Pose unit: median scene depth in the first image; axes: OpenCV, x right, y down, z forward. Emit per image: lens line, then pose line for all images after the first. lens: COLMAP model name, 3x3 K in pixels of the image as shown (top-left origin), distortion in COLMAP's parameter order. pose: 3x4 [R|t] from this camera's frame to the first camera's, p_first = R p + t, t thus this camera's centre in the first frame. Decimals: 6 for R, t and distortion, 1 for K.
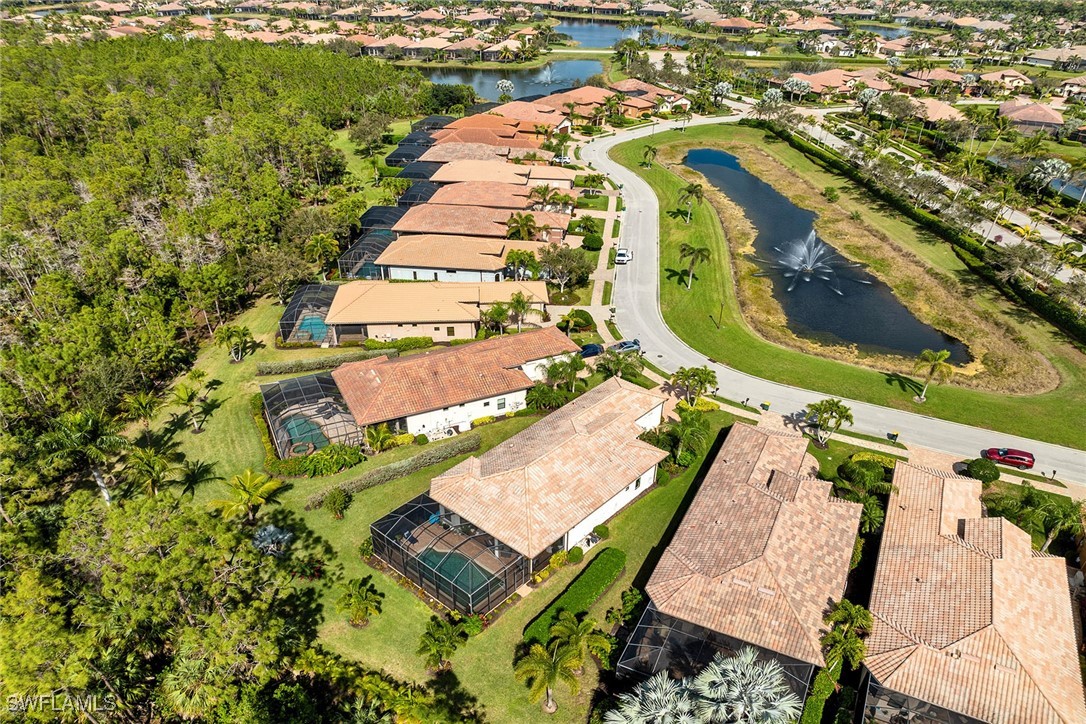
lens RADIAL K [[782.5, 0, 571.4], [0, 782.5, 361.2], [0, 0, 1]] dist [-0.030622, 0.003697]
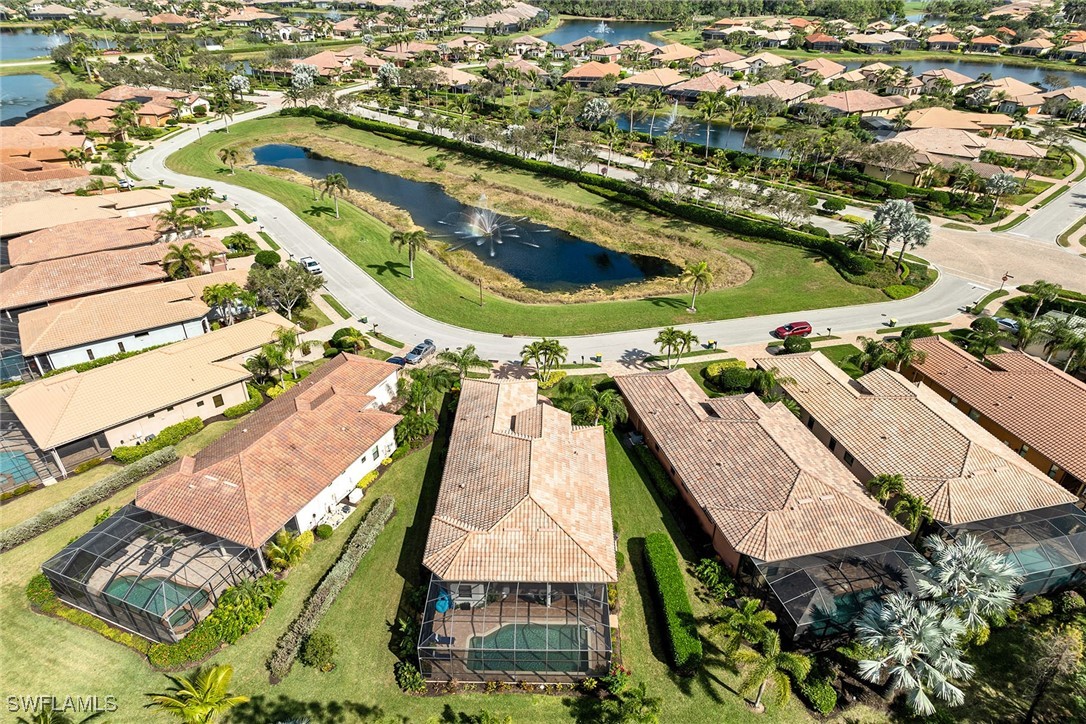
lens RADIAL K [[779.2, 0, 543.0], [0, 779.2, 362.0], [0, 0, 1]] dist [-0.031822, 0.001353]
pose [[0.774317, -0.311602, 0.550761, -0.257714], [0.307131, 0.946030, 0.103436, -0.045080], [-0.553267, 0.089063, 0.828229, 0.157562]]
